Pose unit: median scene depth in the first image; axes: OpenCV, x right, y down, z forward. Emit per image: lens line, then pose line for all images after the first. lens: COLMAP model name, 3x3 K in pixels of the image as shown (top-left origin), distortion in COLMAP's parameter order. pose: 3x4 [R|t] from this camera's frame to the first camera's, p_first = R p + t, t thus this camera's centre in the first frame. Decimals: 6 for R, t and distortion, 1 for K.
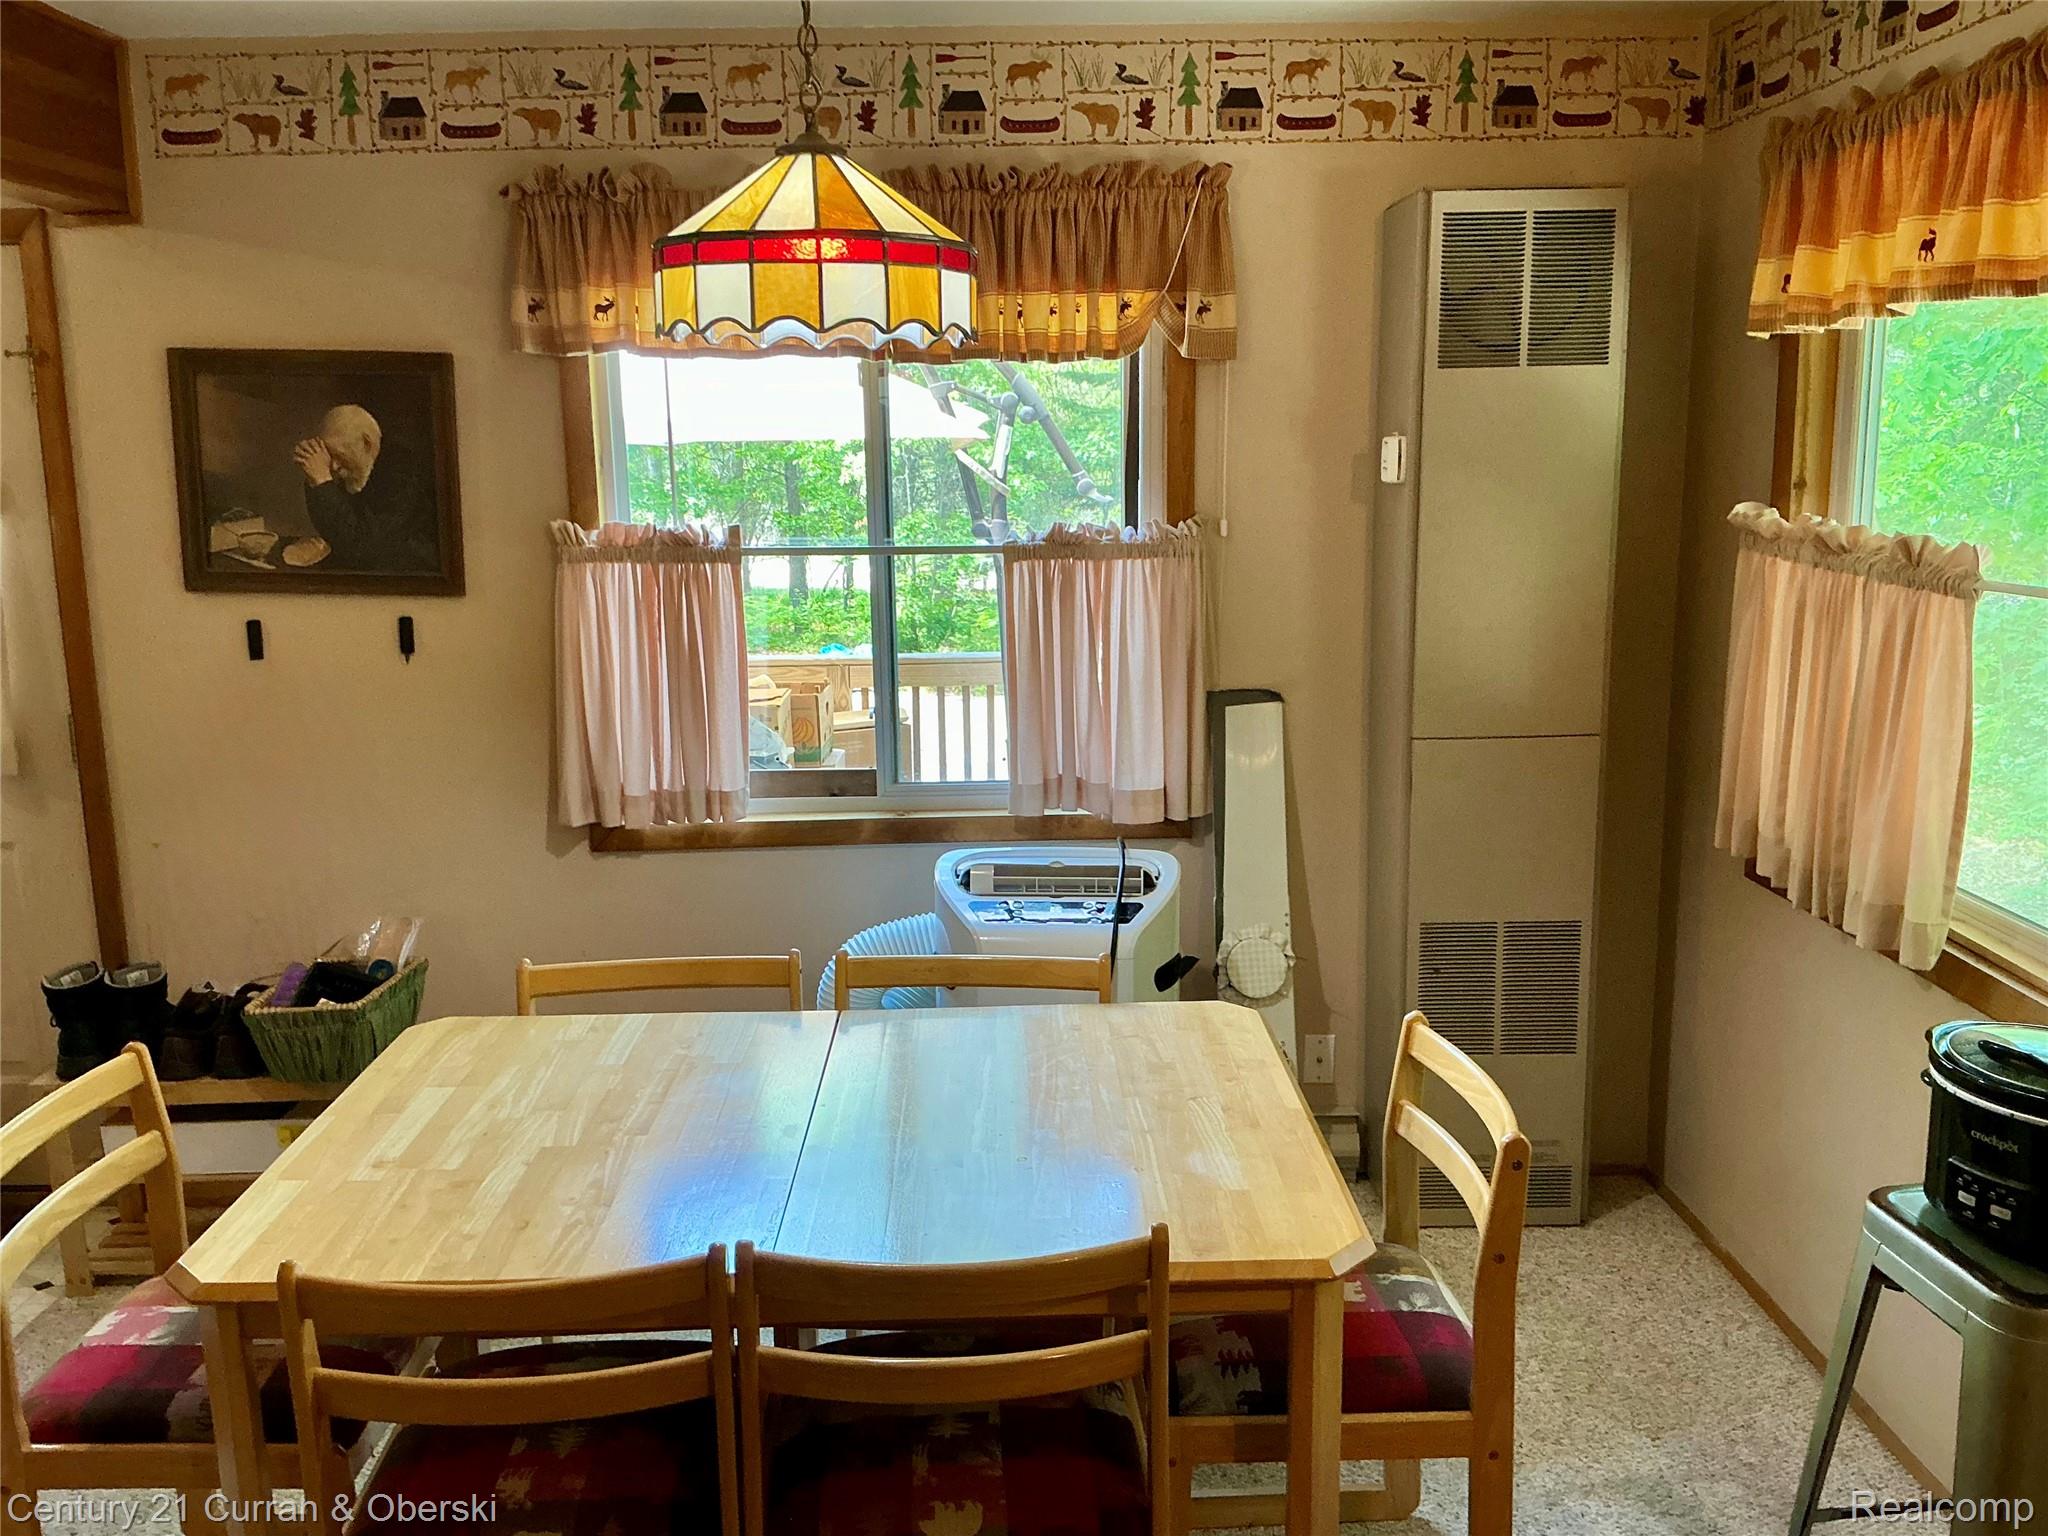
lens RADIAL K [[1700.2, 0, 1020.8], [0, 1700.2, 761.6], [0, 0, 1]] dist [0.154661, -0.348945]
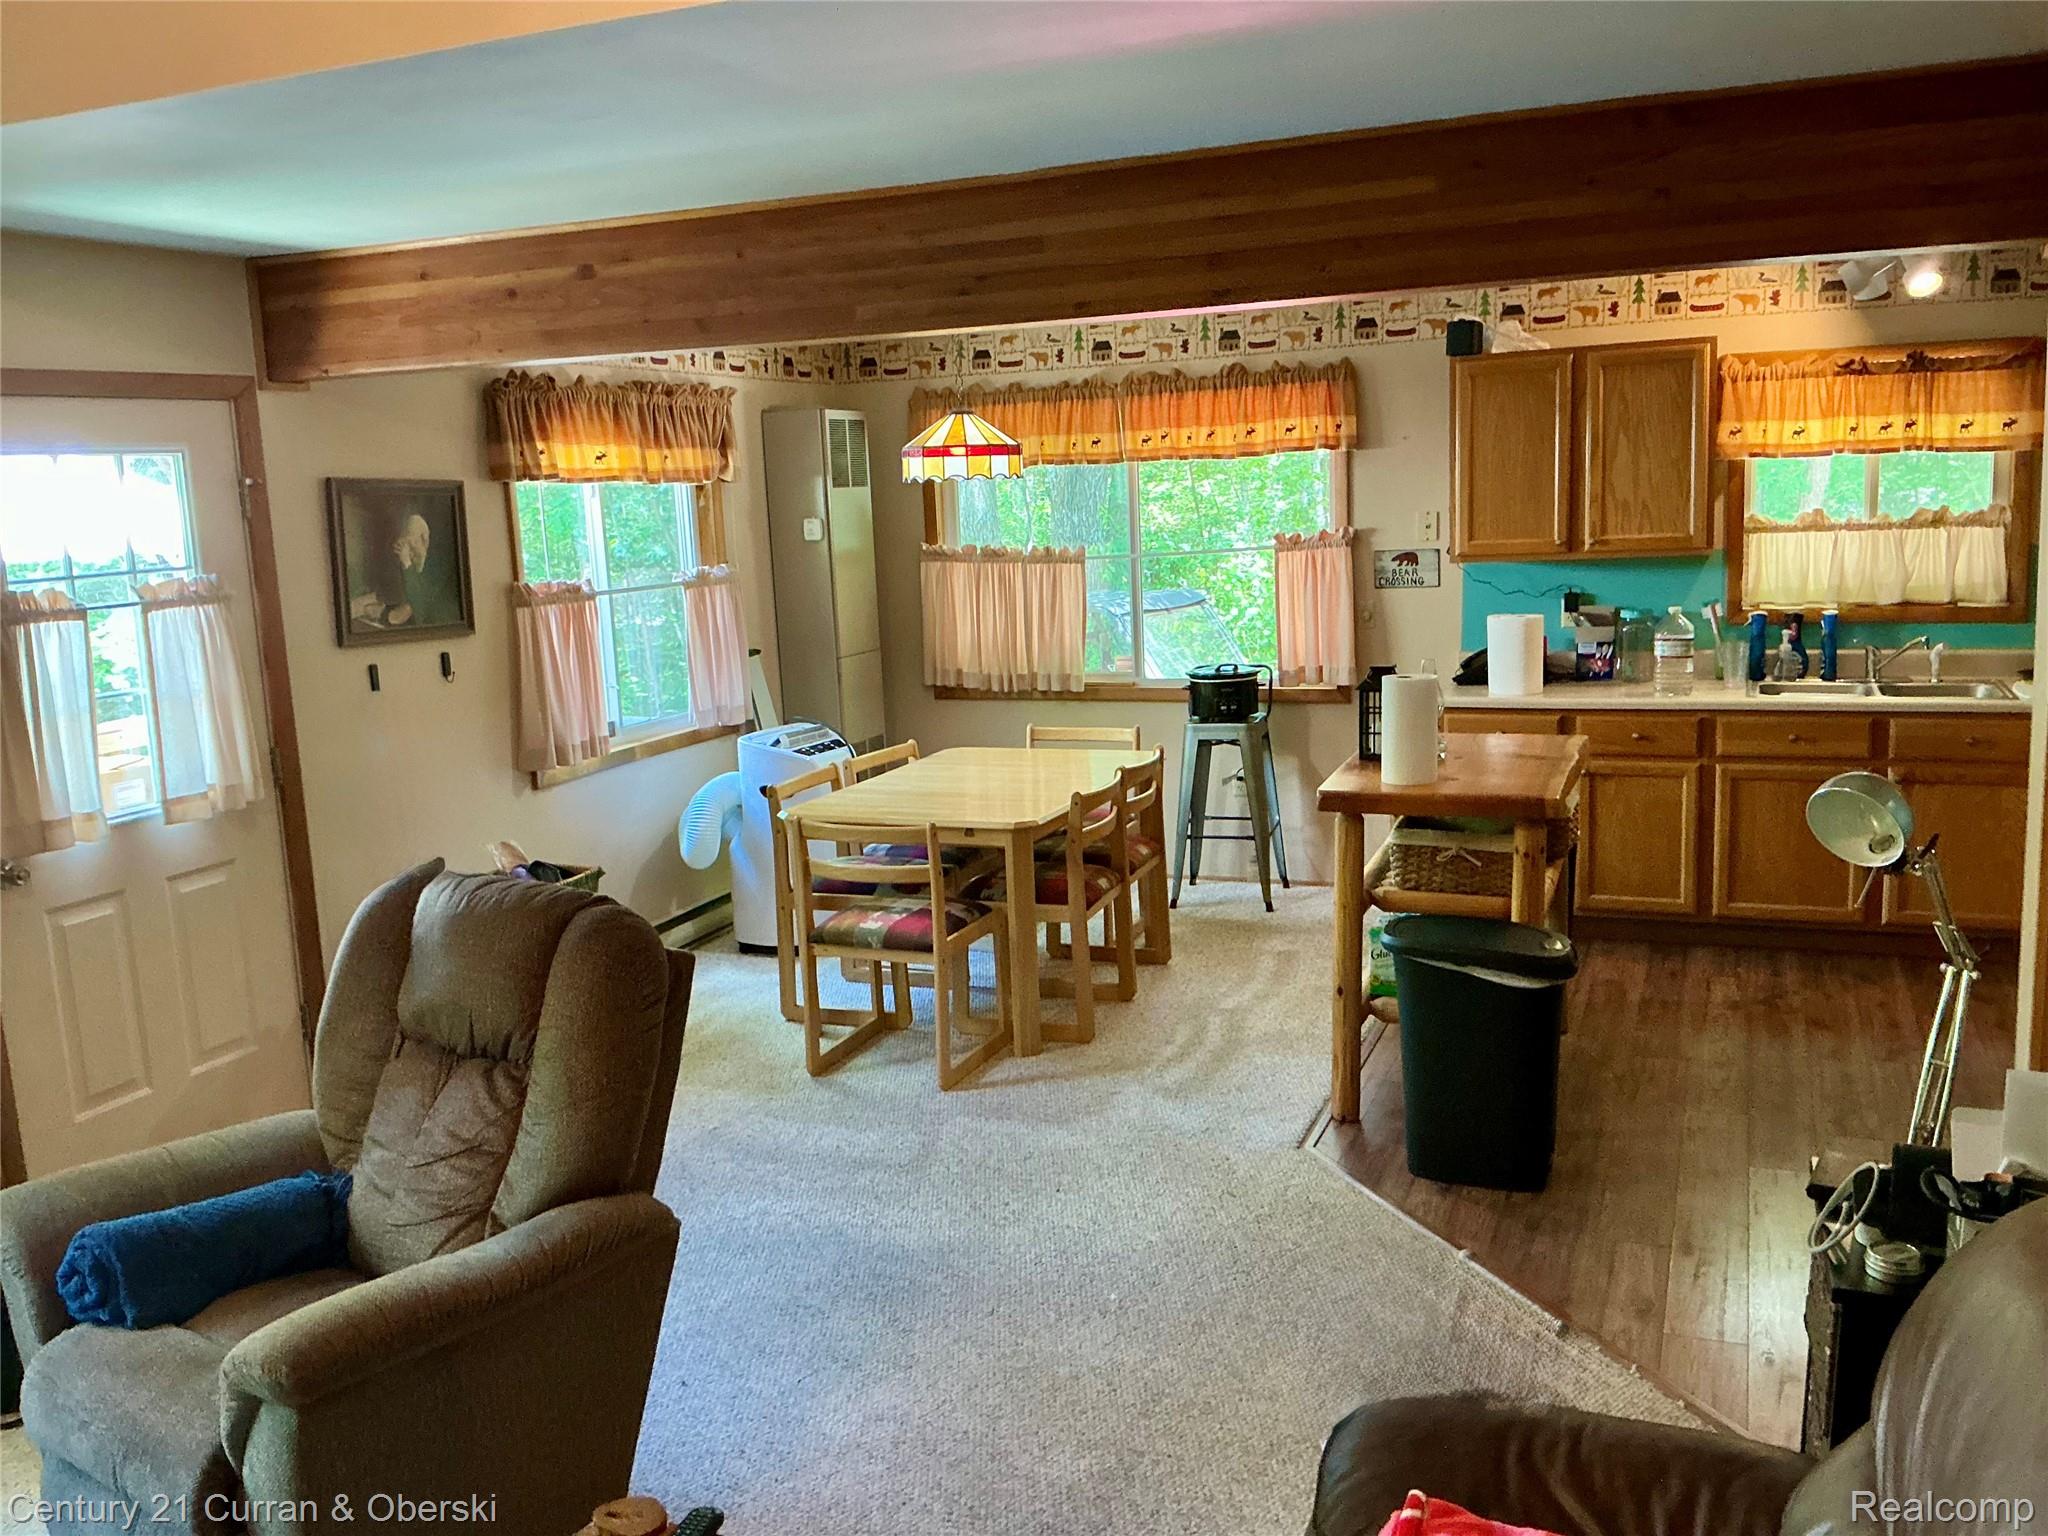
lens RADIAL K [[1700.2, 0, 1020.8], [0, 1700.2, 761.6], [0, 0, 1]] dist [0.154661, -0.348945]
pose [[0.404485, -0.152429, 0.901752, -1.567929], [0.206351, 0.975797, 0.072386, 0.005101], [-0.890961, 0.156798, 0.426149, -0.087460]]
